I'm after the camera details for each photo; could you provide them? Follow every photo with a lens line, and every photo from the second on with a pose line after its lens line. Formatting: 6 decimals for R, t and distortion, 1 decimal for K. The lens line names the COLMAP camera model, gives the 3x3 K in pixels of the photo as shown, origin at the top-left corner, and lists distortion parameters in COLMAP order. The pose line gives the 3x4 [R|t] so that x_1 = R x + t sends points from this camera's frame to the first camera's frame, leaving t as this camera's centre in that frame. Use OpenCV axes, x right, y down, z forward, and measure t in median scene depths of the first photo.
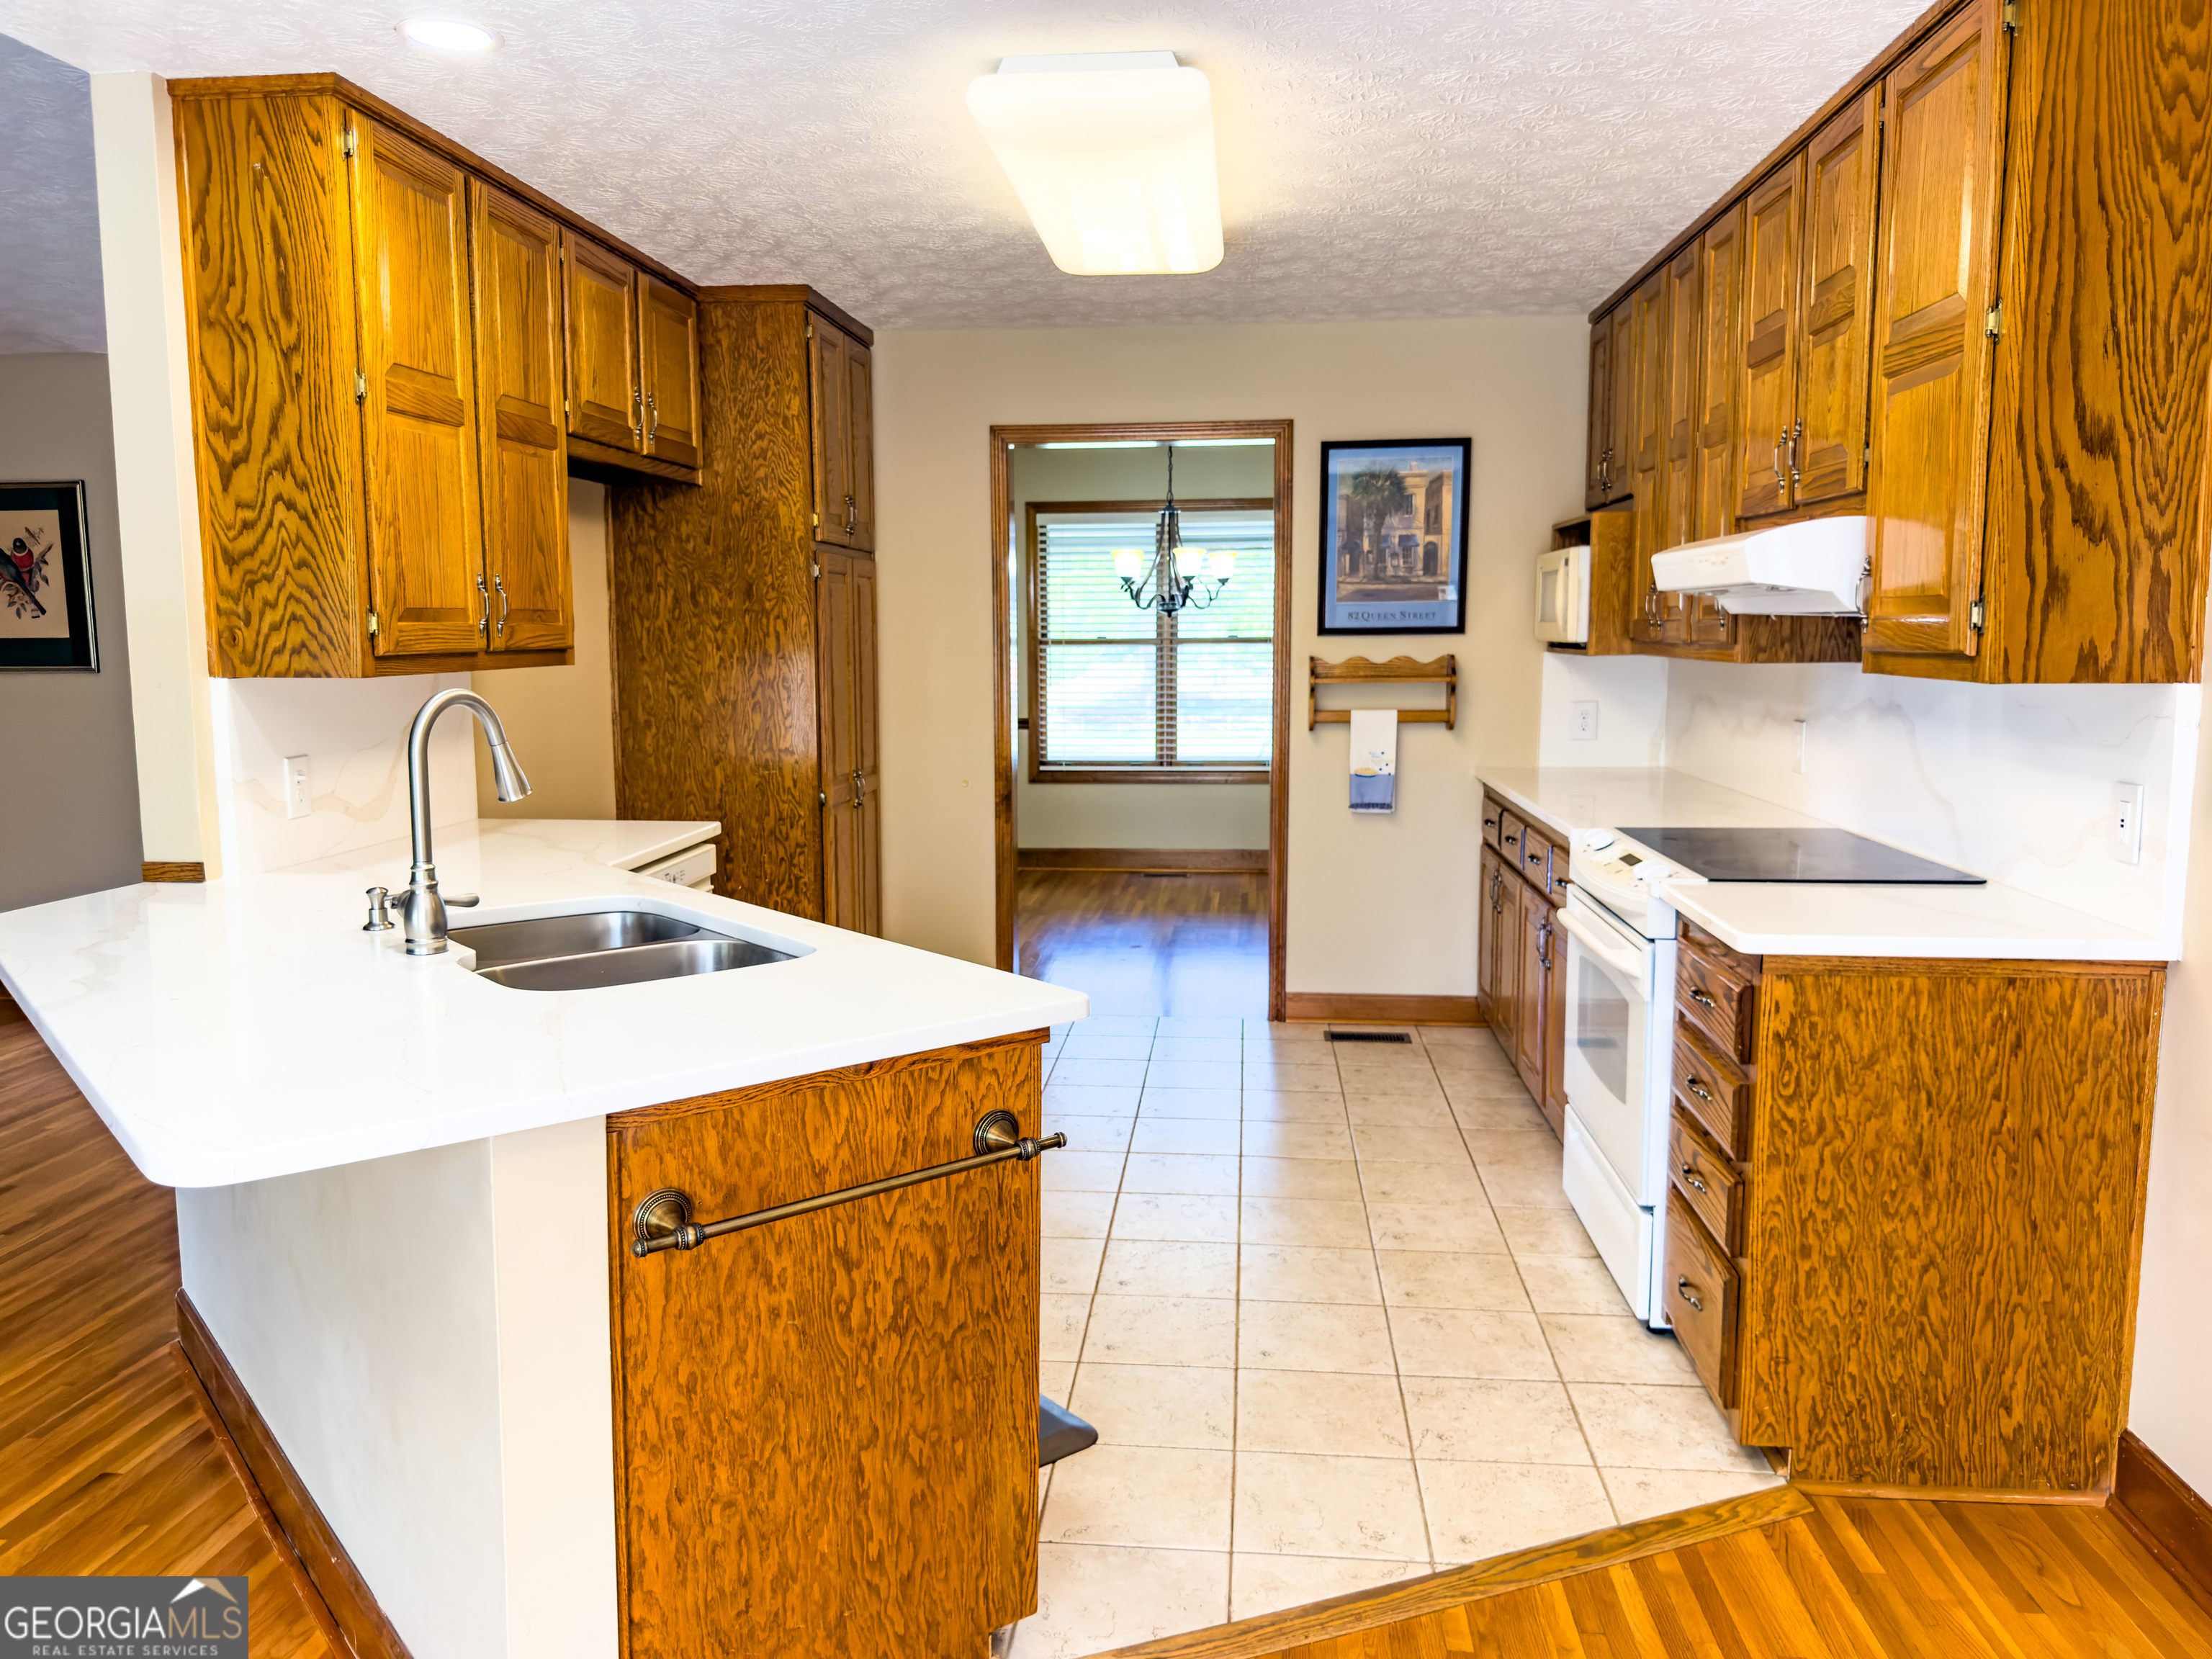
lens RADIAL K [[1570.2, 0, 1136.2], [0, 1570.2, 832.2], [0, 0, 1]] dist [0.051370, -0.095039]
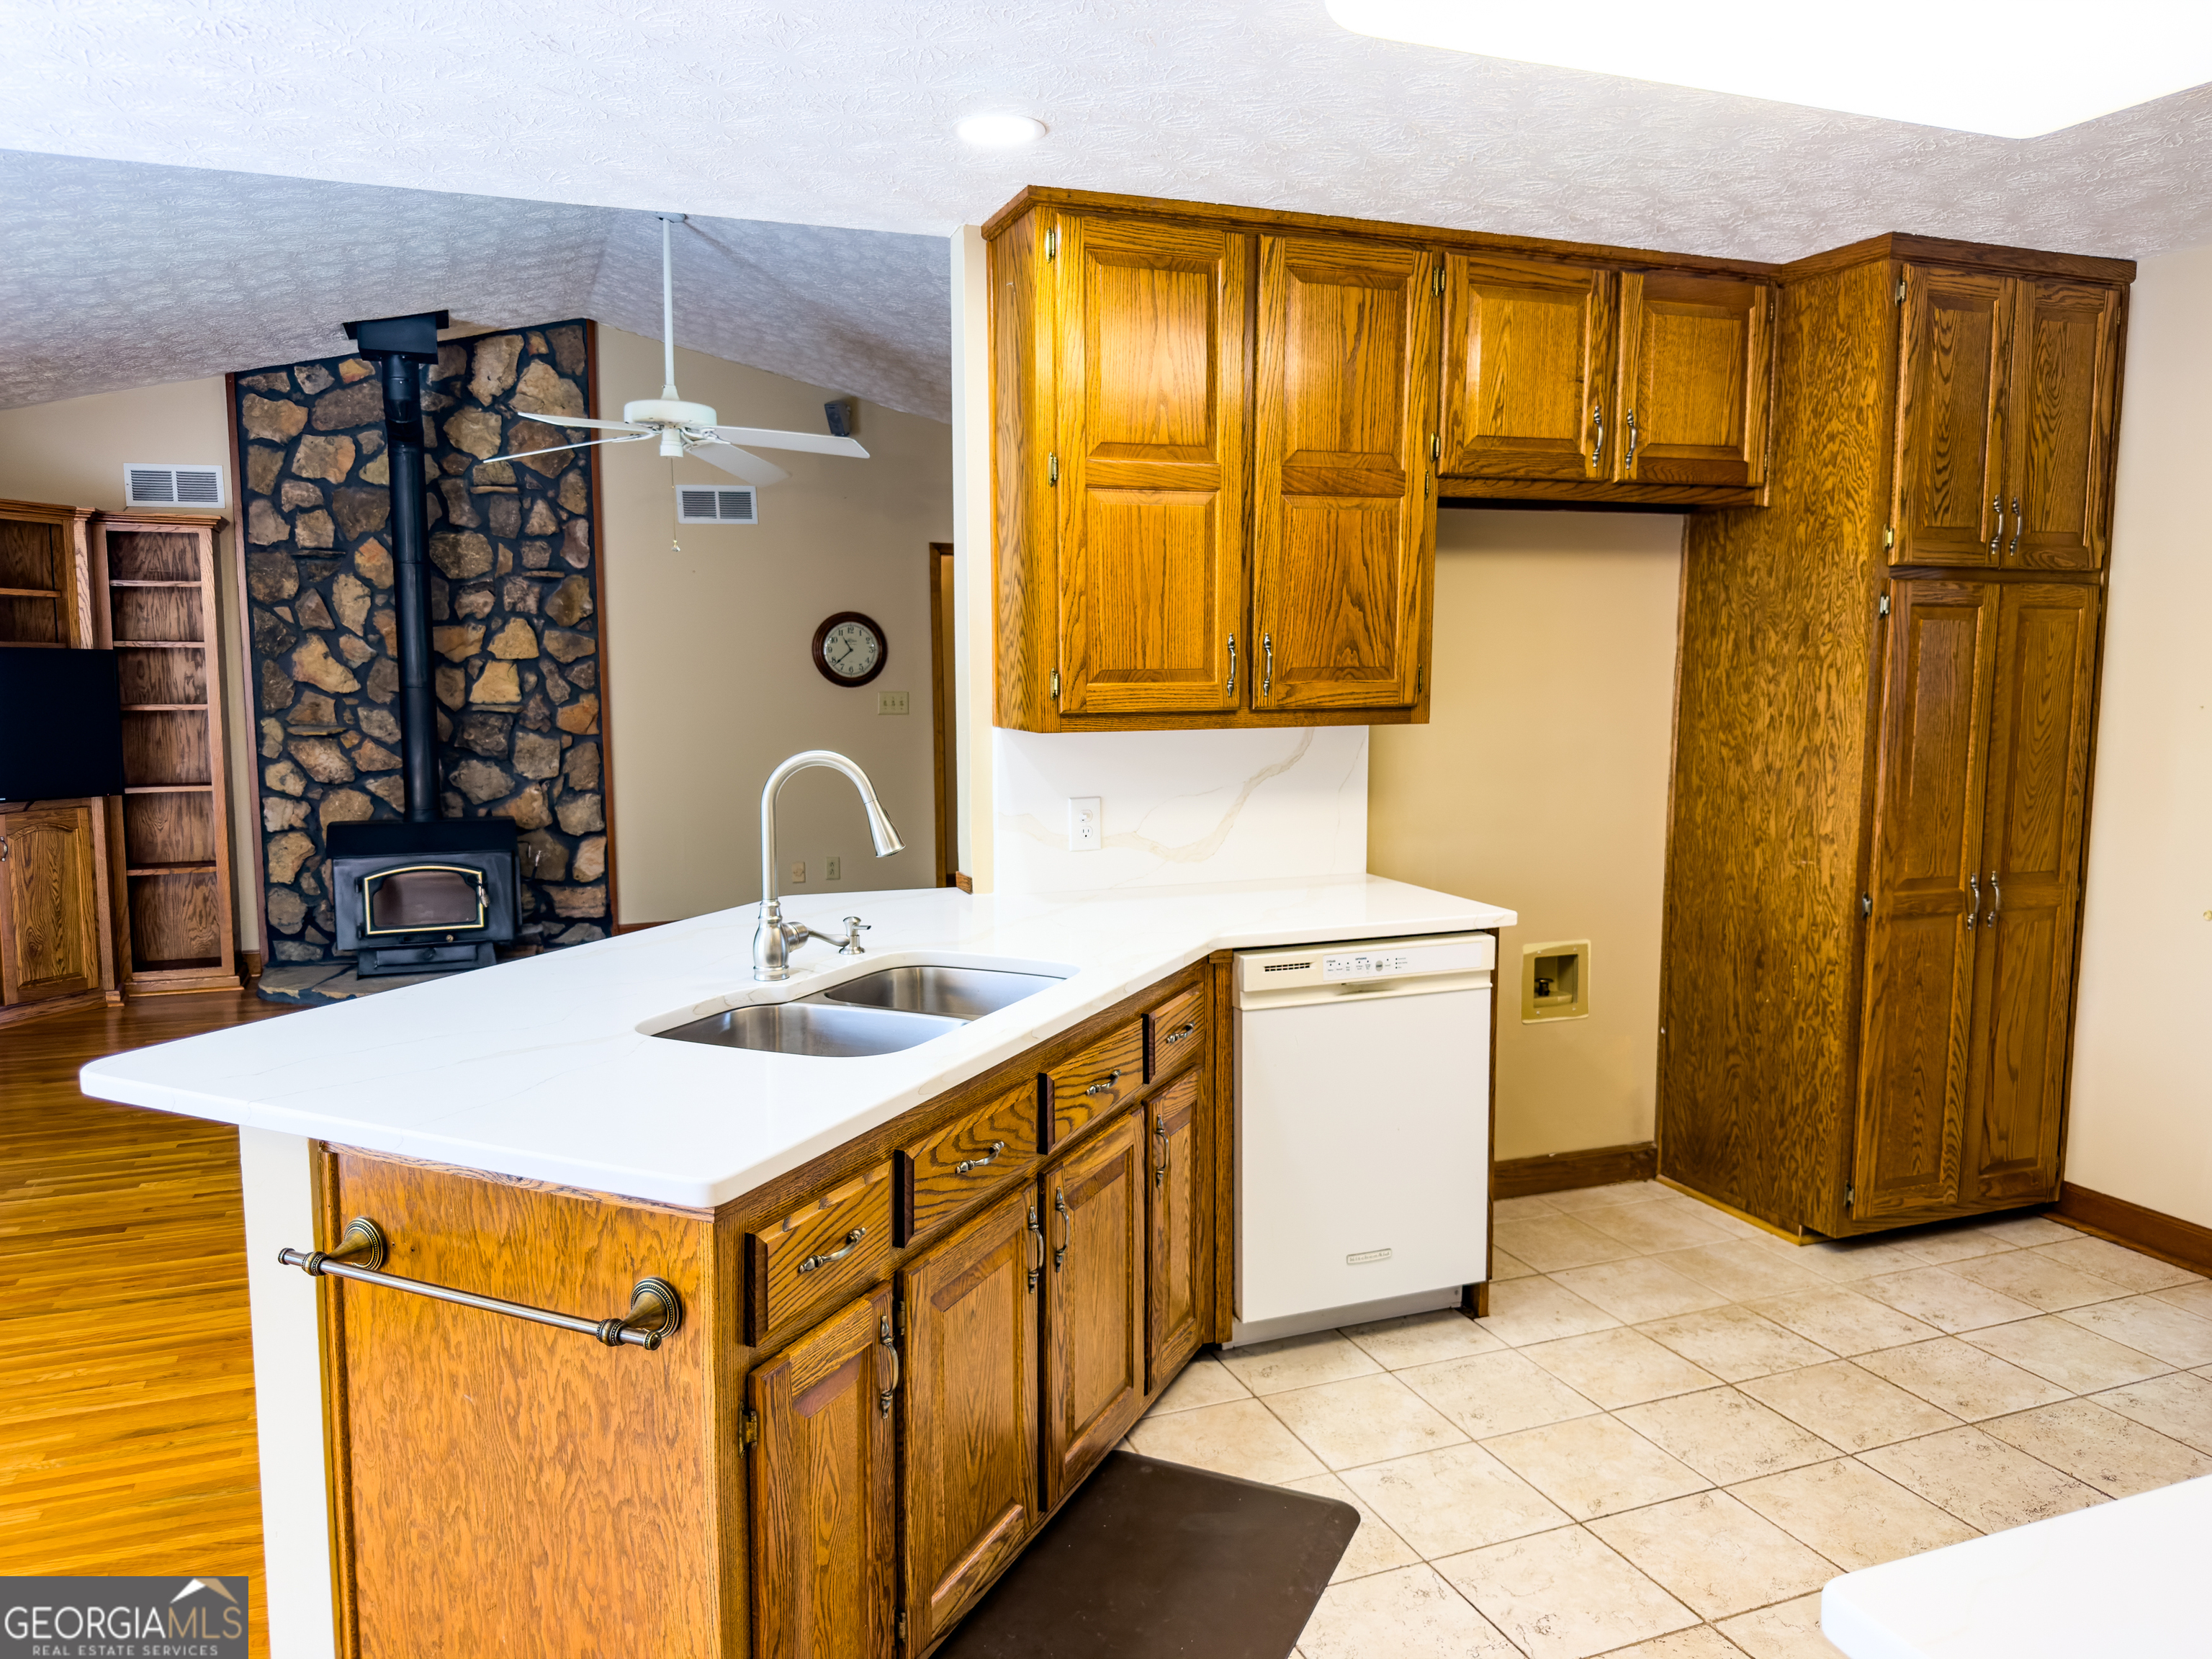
lens RADIAL K [[1570.2, 0, 1113.2], [0, 1570.2, 836.3], [0, 0, 1]] dist [0.051370, -0.095039]
pose [[0.443798, 0.107387, -0.889669, 0.369654], [-0.115861, 0.991337, 0.061864, -0.070585], [0.888606, 0.075623, 0.452395, 0.391259]]
